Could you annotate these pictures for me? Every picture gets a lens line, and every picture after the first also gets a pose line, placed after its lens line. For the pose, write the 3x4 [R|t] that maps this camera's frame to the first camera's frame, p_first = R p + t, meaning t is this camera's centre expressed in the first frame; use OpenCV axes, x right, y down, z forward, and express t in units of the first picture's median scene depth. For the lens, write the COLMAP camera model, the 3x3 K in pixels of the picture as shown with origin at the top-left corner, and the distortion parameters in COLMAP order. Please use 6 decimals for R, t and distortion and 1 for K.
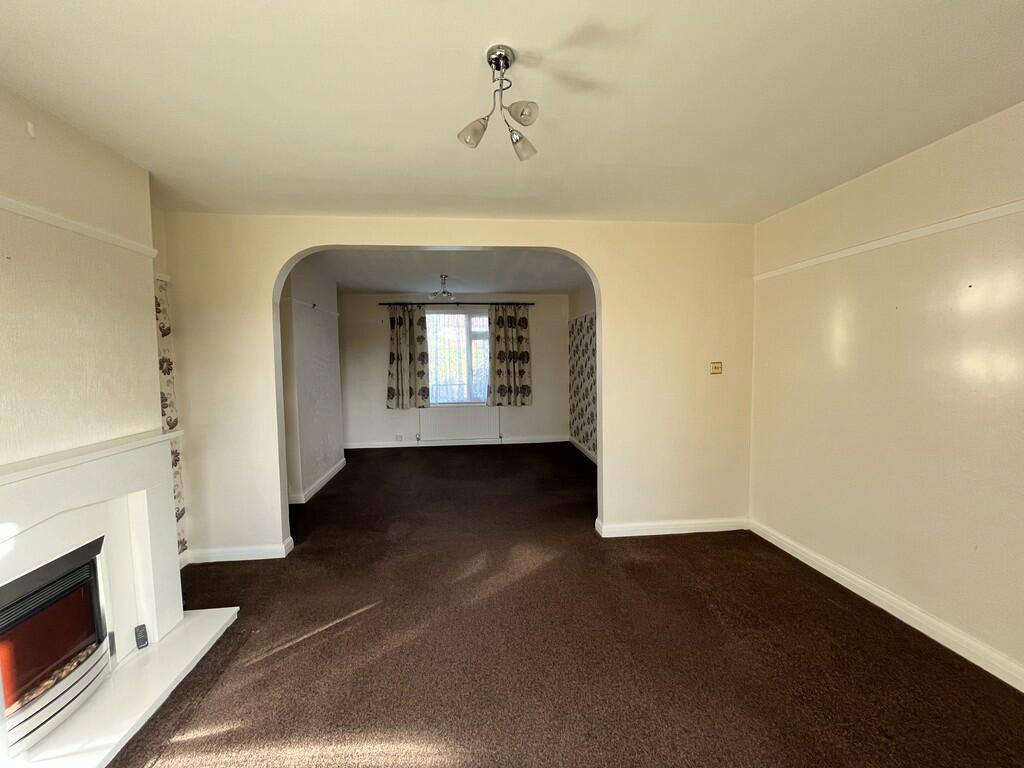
lens RADIAL K [[415.1, 0, 512.4], [0, 415.1, 381.8], [0, 0, 1]] dist [-0.002755, -0.000543]
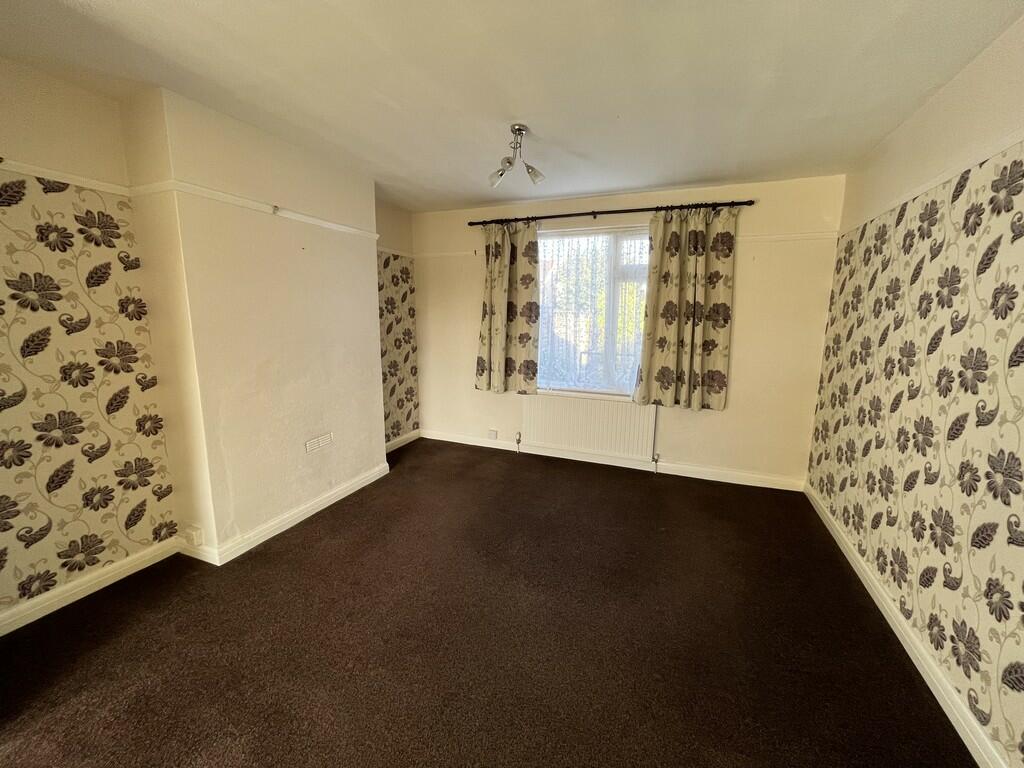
lens RADIAL K [[415.1, 0, 509.9], [0, 415.1, 383.3], [0, 0, 1]] dist [-0.002755, -0.000543]
pose [[0.877995, 0.102270, -0.467617, 0.051092], [-0.050453, 0.991240, 0.122059, -0.026566], [0.476004, -0.083574, 0.875463, 0.442298]]
